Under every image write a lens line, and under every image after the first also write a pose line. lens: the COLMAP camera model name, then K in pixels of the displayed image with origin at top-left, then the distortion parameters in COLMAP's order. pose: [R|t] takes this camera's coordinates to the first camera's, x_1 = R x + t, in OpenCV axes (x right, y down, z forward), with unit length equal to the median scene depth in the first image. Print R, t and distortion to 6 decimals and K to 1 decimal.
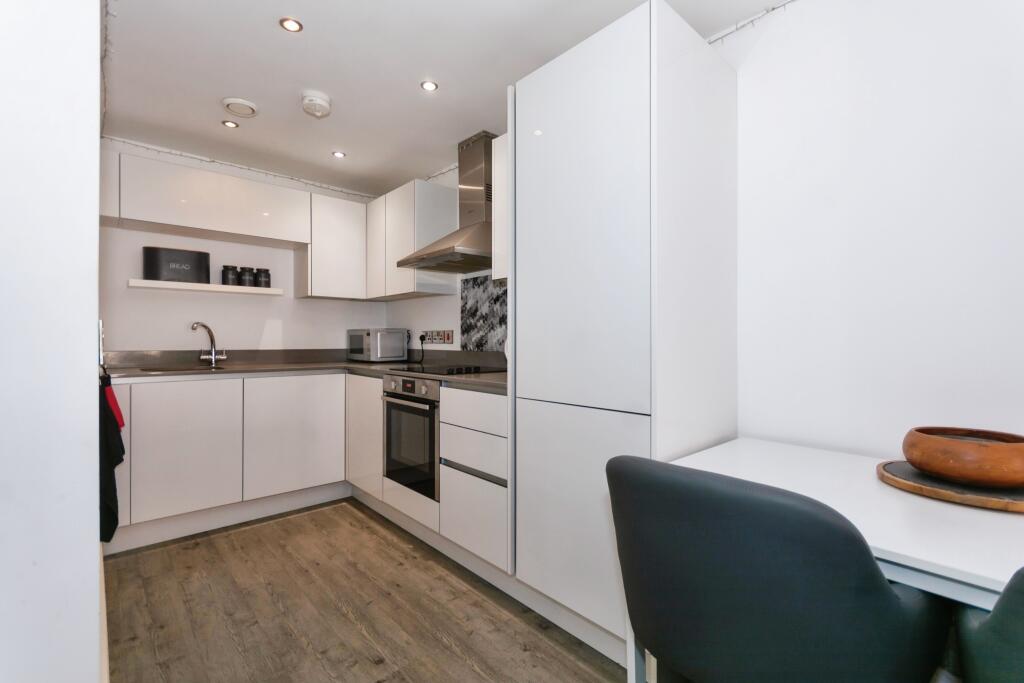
lens RADIAL K [[458.9, 0, 511.9], [0, 458.9, 341.2], [0, 0, 1]] dist [-0.001363, -0.000290]
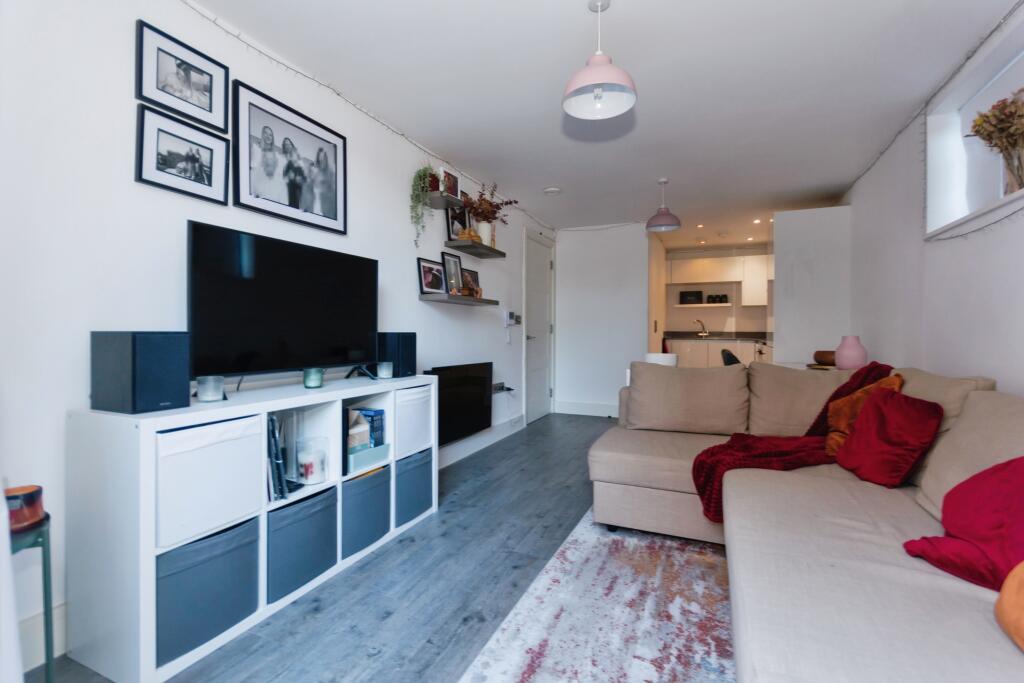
lens RADIAL K [[458.9, 0, 511.3], [0, 458.9, 337.9], [0, 0, 1]] dist [-0.001363, -0.000290]
pose [[0.395919, 0.002168, -0.918283, 1.111182], [-0.001259, 0.999998, 0.001818, 0.048235], [0.918284, 0.000436, 0.395921, -0.835368]]
